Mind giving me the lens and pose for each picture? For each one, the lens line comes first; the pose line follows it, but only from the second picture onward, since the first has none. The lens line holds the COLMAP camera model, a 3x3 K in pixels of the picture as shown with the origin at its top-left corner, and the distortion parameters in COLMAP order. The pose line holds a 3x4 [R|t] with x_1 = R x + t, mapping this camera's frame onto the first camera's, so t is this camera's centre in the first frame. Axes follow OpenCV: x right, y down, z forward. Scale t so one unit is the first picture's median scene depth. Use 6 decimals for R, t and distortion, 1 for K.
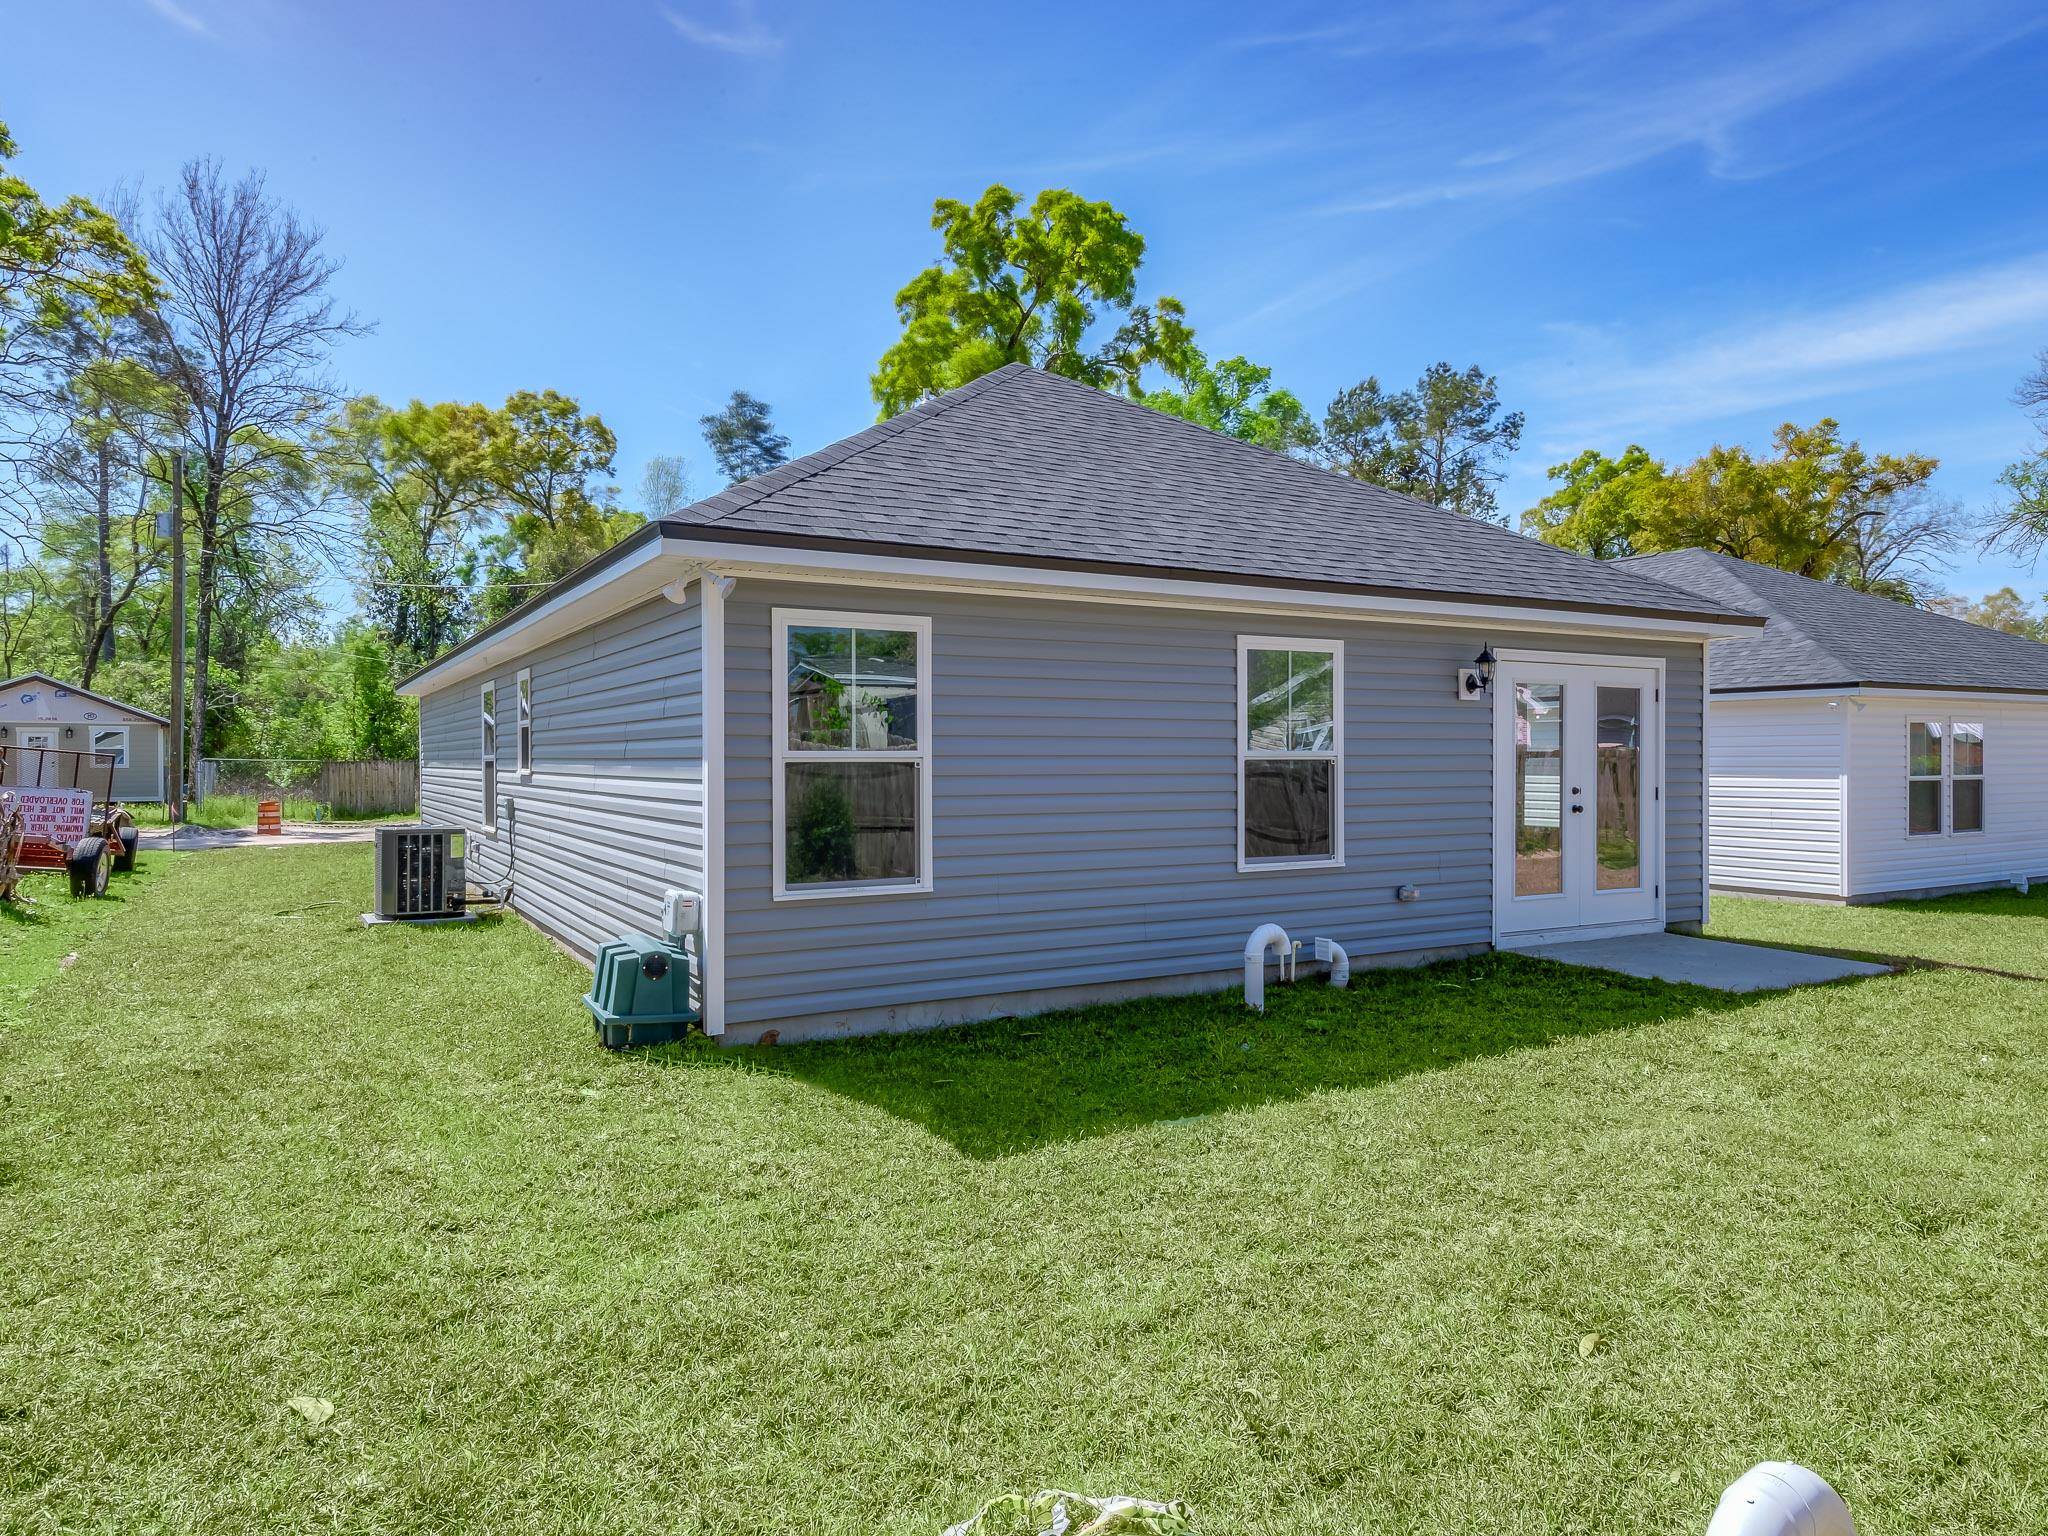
lens RADIAL K [[1277.9, 0, 1024.0], [0, 1277.9, 768.0], [0, 0, 1]] dist [0.046414, -0.066799]
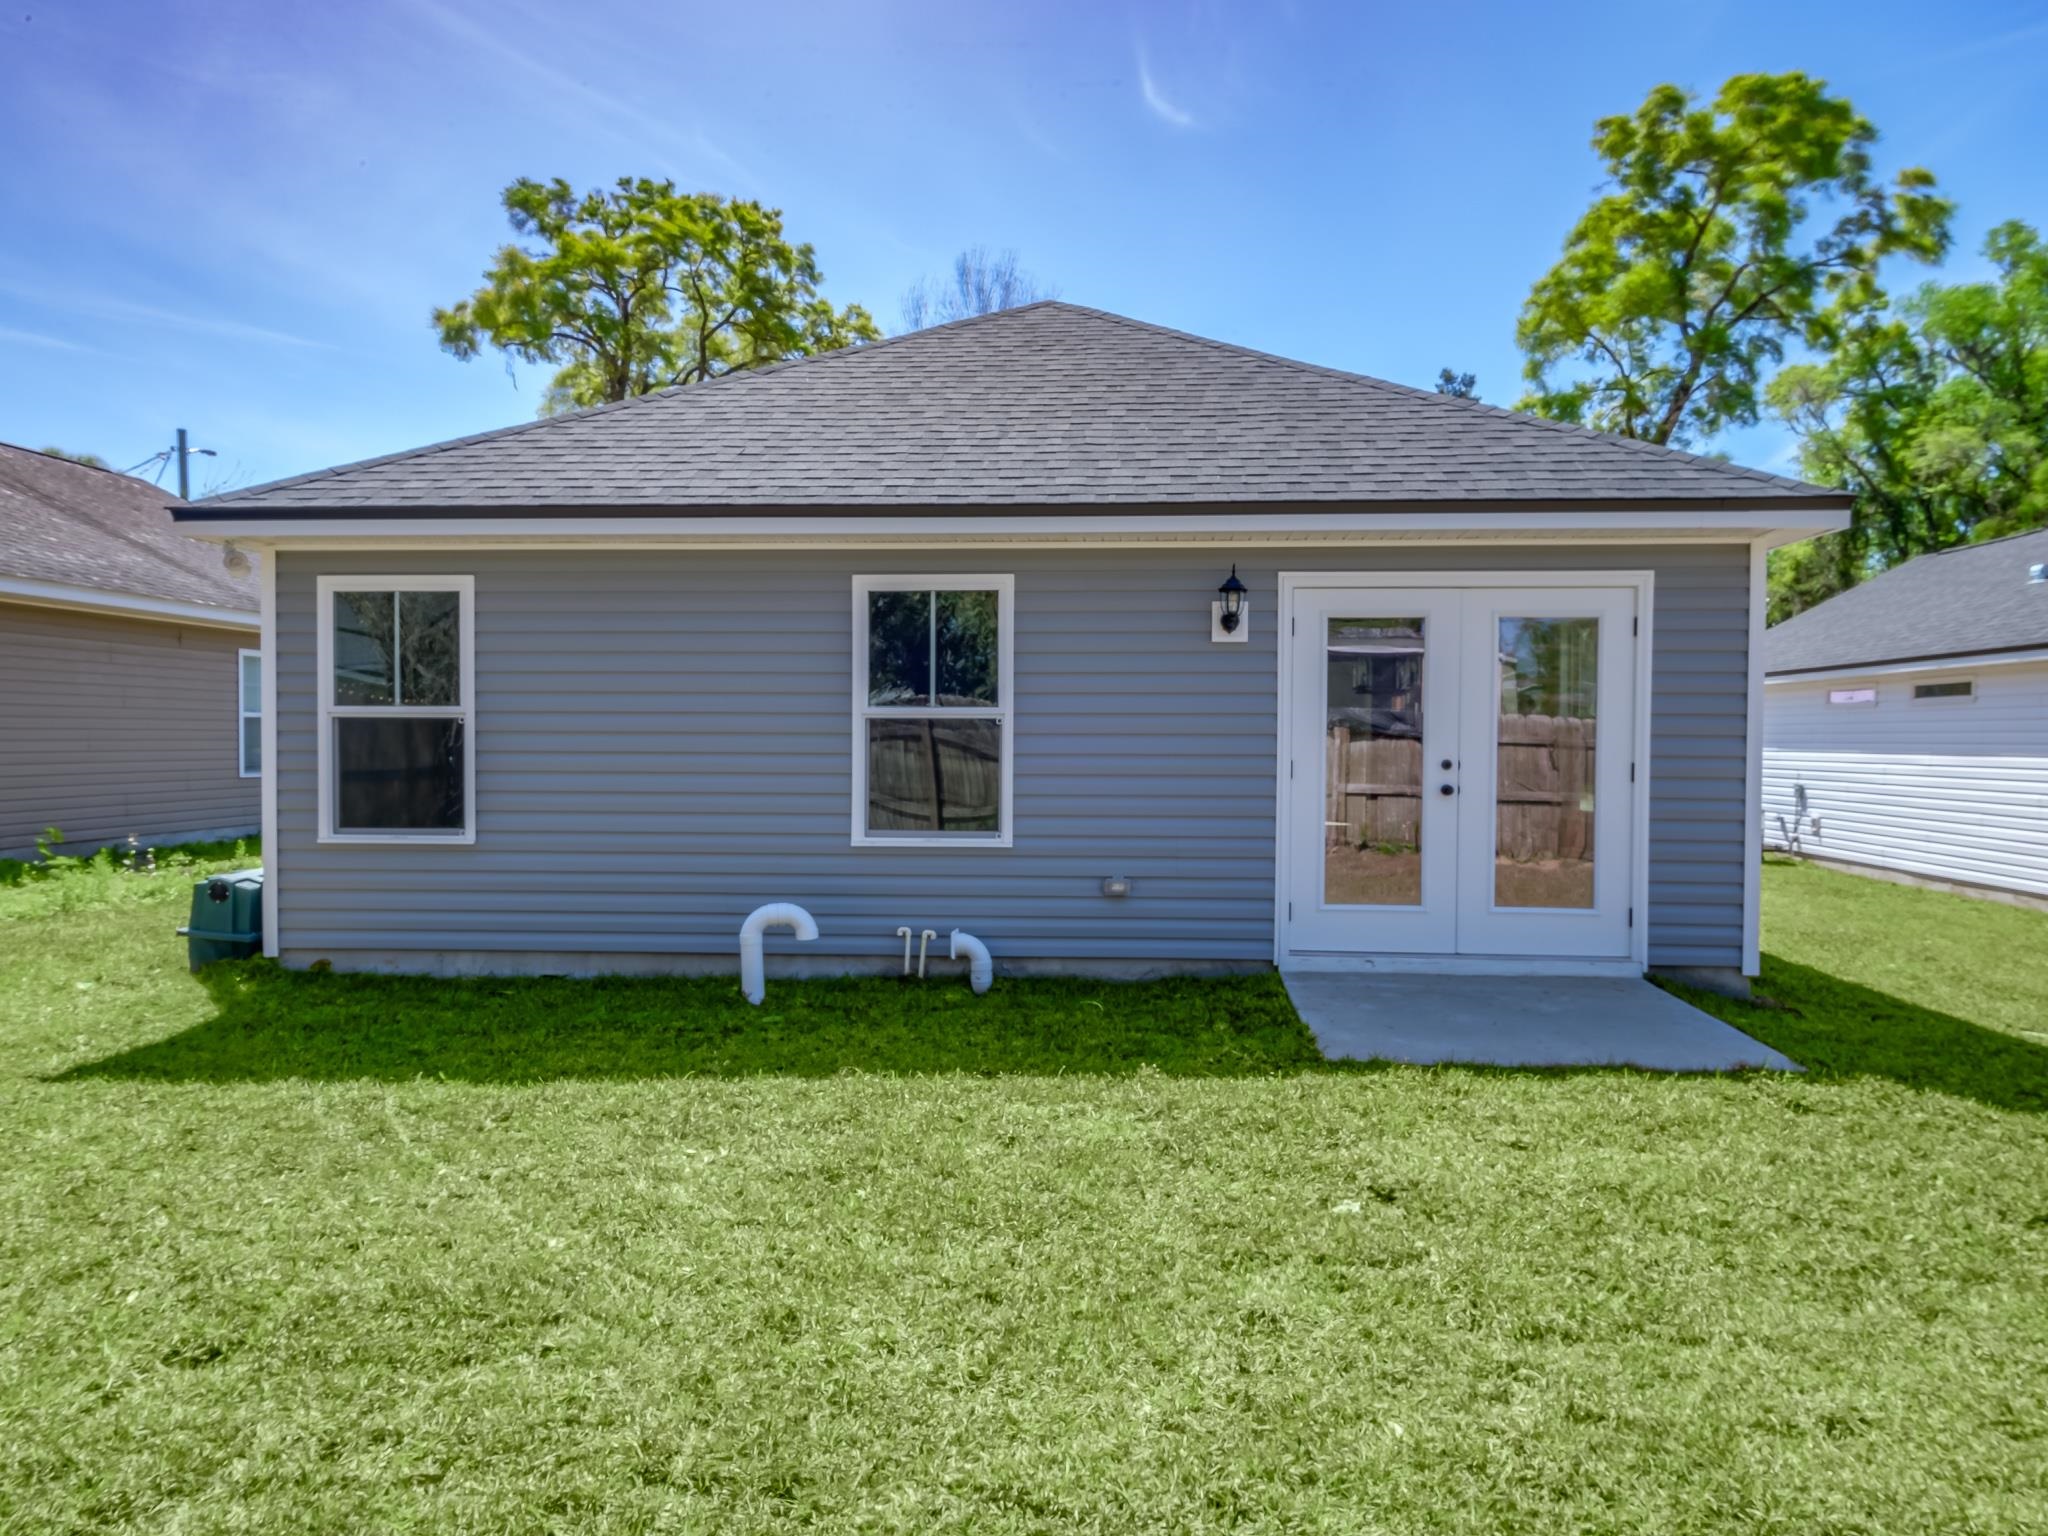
lens RADIAL K [[1277.9, 0, 1024.0], [0, 1277.9, 768.0], [0, 0, 1]] dist [0.046414, -0.066799]
pose [[0.838410, 0.014579, -0.544844, 0.576498], [-0.010995, 0.999891, 0.009835, 0.014148], [0.544929, -0.002255, 0.838479, 0.253472]]
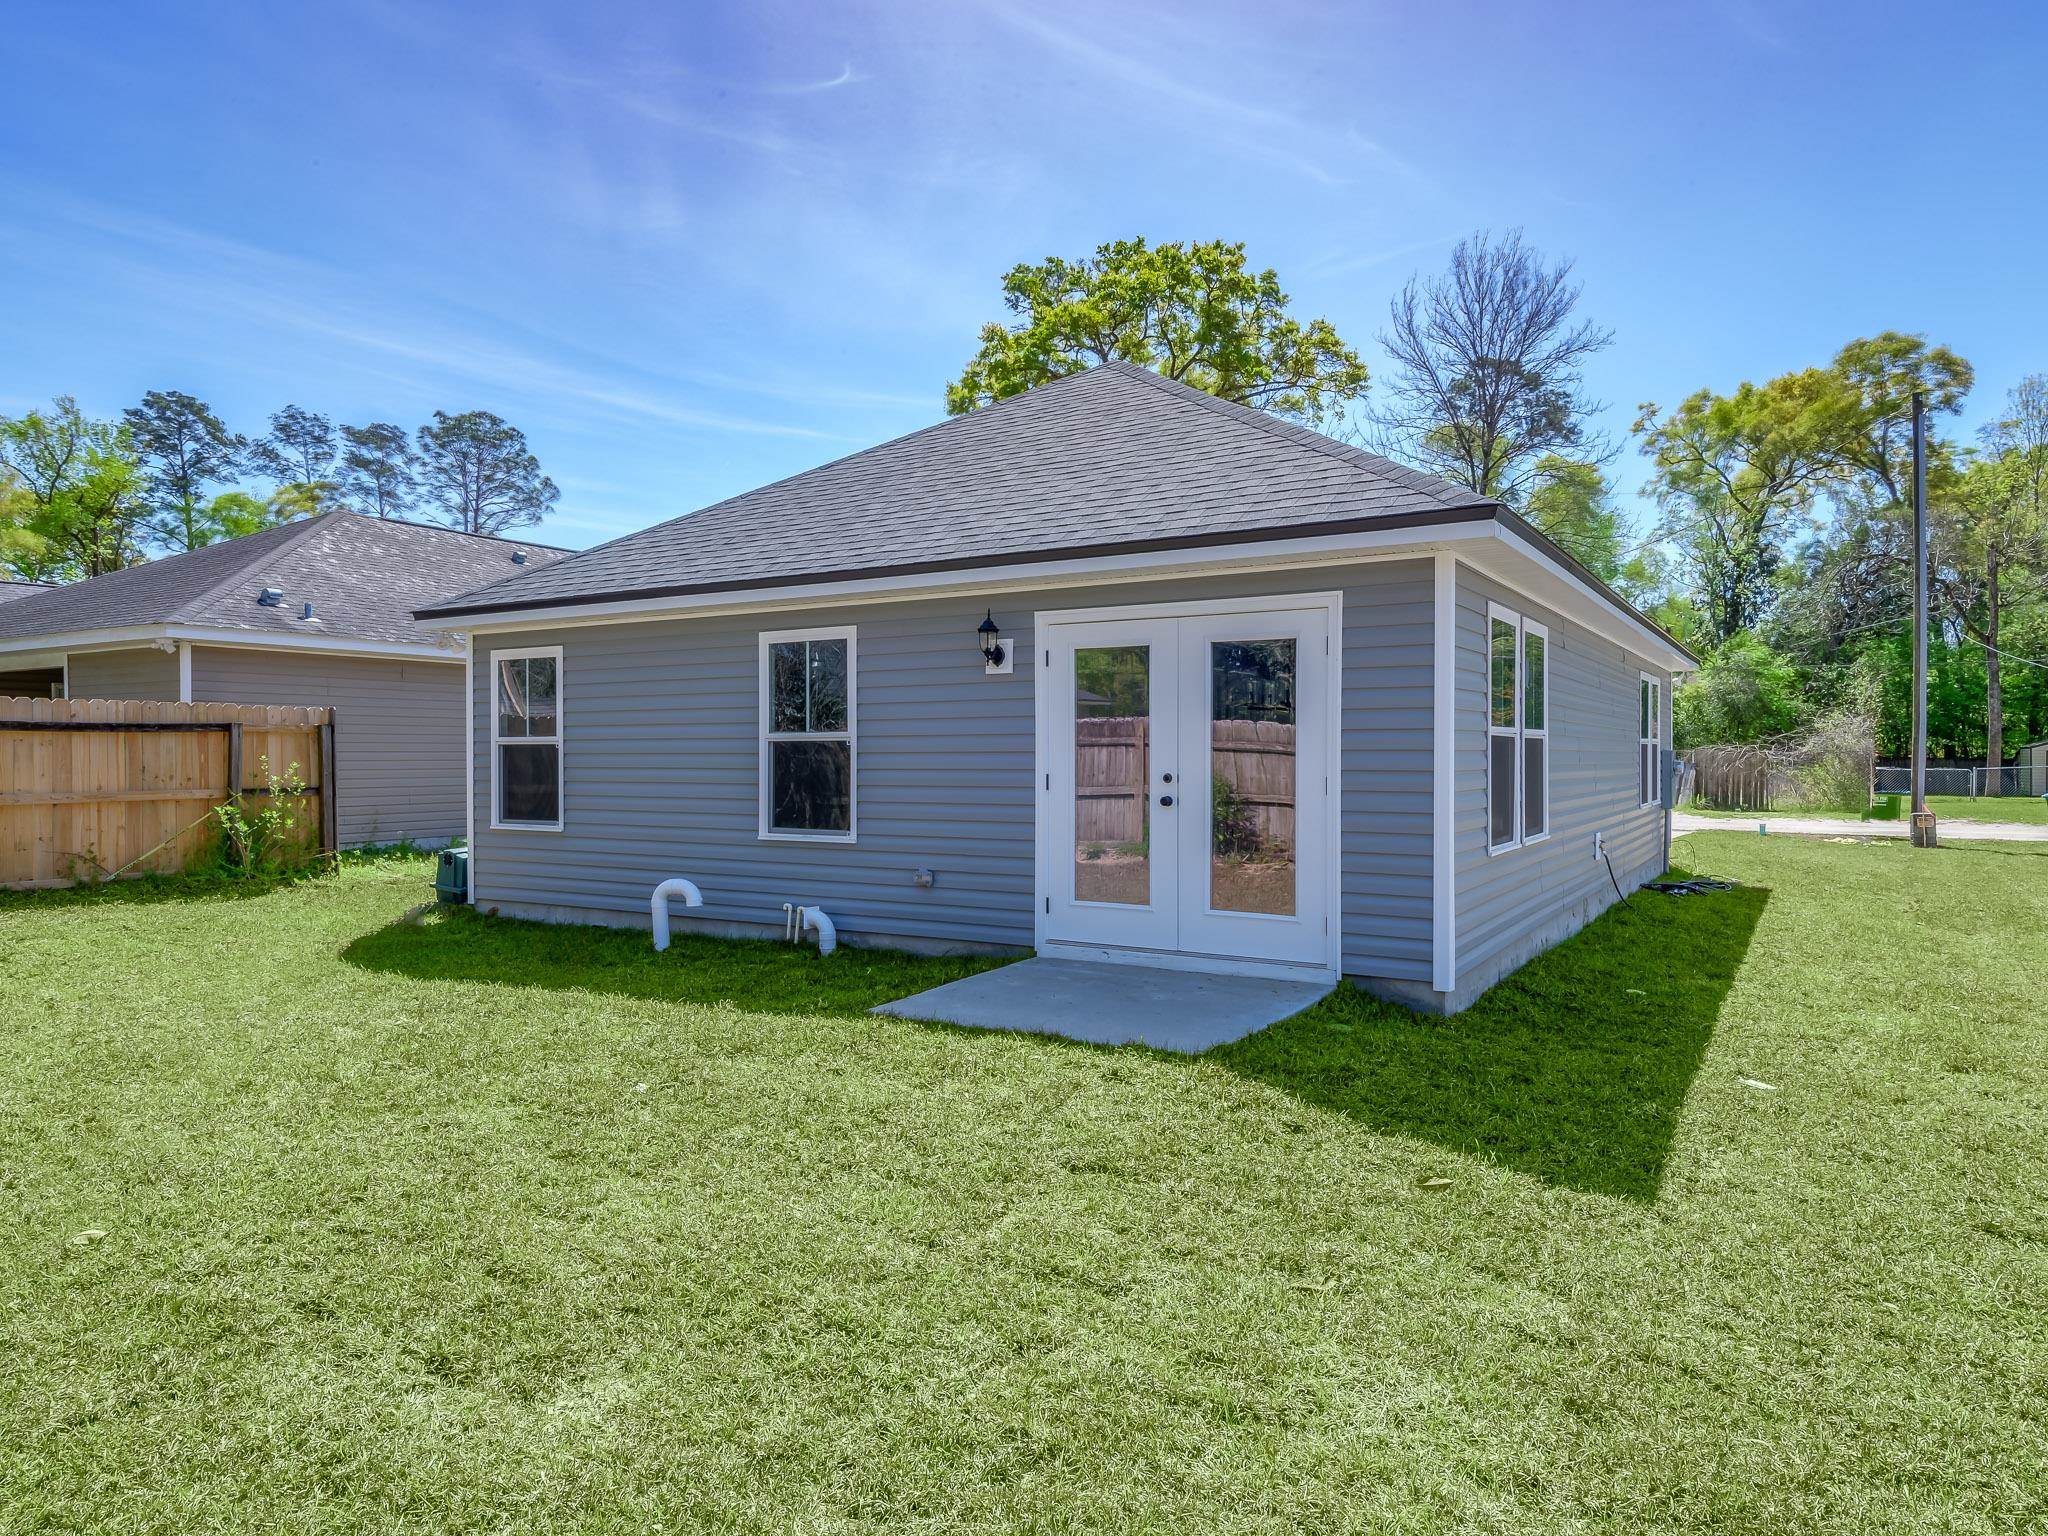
lens RADIAL K [[1277.9, 0, 1024.0], [0, 1277.9, 768.0], [0, 0, 1]] dist [0.046414, -0.066799]
pose [[0.483404, 0.010385, -0.875336, 0.996445], [-0.005762, 0.999946, 0.008681, 0.004922], [0.875378, 0.000847, 0.483438, 0.504881]]
